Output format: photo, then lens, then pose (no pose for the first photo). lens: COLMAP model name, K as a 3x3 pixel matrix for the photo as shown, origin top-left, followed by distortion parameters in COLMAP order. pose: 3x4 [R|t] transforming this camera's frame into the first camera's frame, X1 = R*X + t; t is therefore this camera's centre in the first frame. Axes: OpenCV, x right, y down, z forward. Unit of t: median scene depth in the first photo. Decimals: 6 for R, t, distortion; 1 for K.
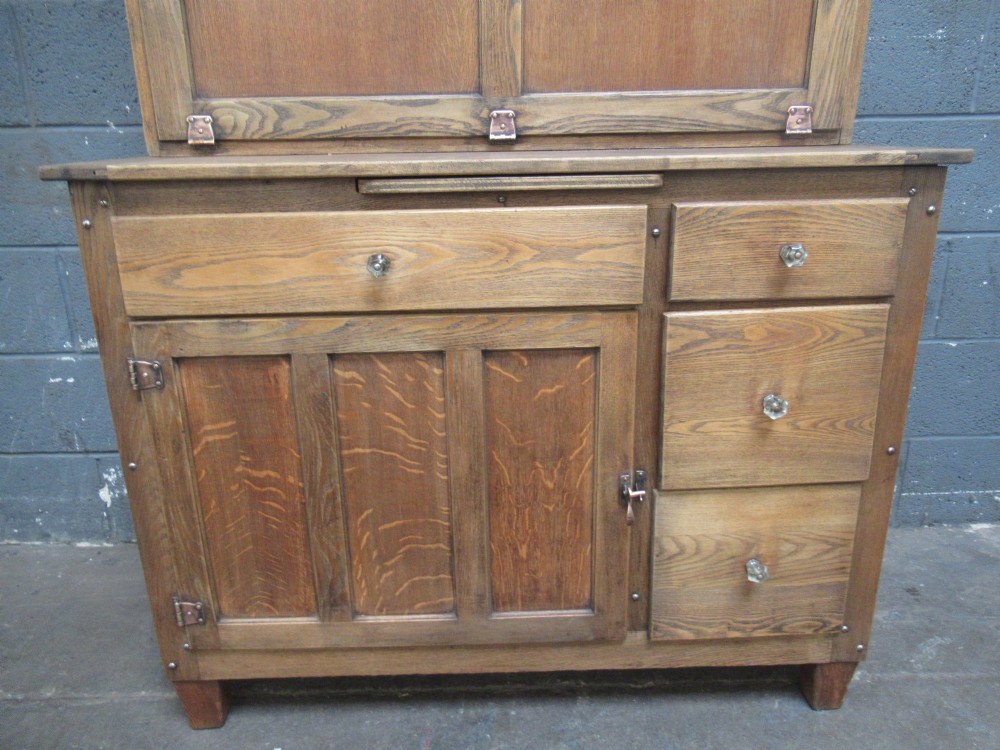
lens RADIAL K [[760.5, 0, 494.1], [0, 760.5, 361.2], [0, 0, 1]] dist [-0.003326, 0.005730]
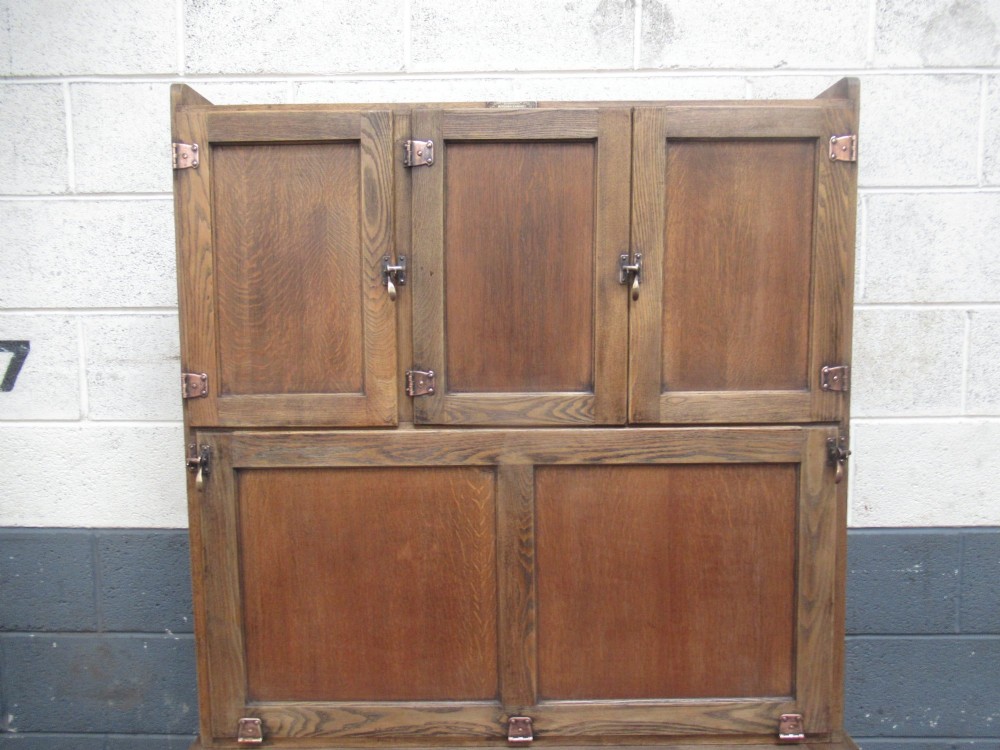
lens RADIAL K [[760.5, 0, 493.0], [0, 760.5, 362.6], [0, 0, 1]] dist [-0.003326, 0.005730]
pose [[0.999482, 0.005518, -0.031701, 0.003829], [-0.012711, 0.972766, -0.231439, -0.576969], [0.029560, 0.231722, 0.972333, -0.204531]]
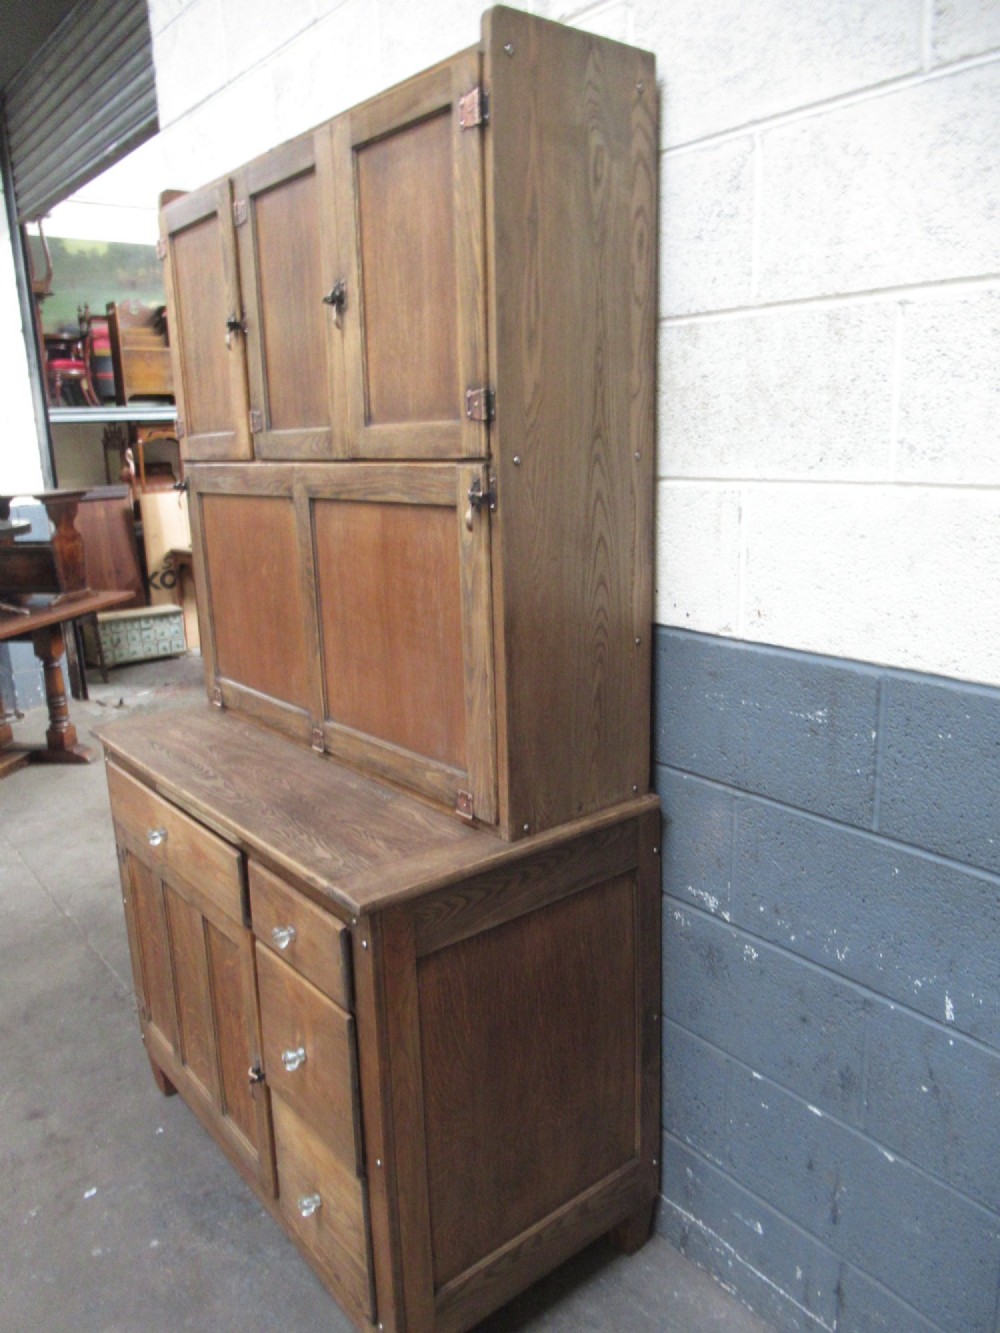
lens RADIAL K [[984.2, 0, 475.6], [0, 984.2, 644.5], [0, 0, 1]] dist [-0.008552, -0.001034]
pose [[0.600414, 0.159728, -0.783575, 1.397284], [-0.222332, 0.974560, 0.028299, -0.567456], [0.768162, 0.157223, 0.620652, 0.184064]]
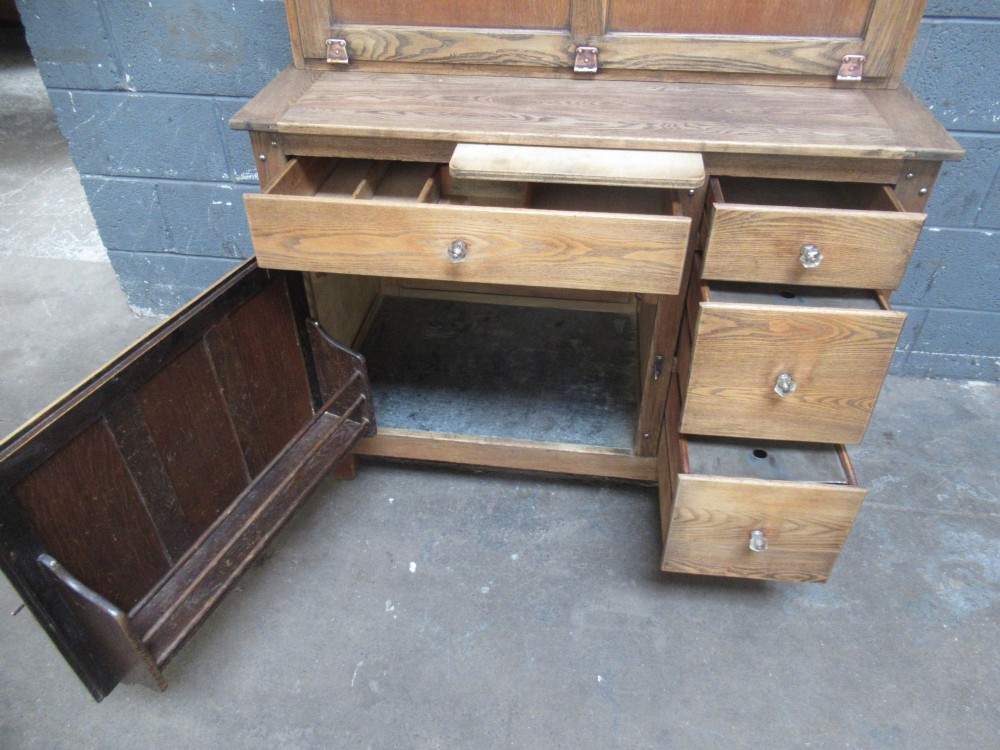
lens RADIAL K [[760.5, 0, 489.5], [0, 760.5, 374.2], [0, 0, 1]] dist [-0.003326, 0.005730]
pose [[0.988880, 0.101724, -0.108488, 0.040789], [-0.055960, 0.930383, 0.362292, -0.277178], [0.137789, -0.352192, 0.925729, -0.278252]]
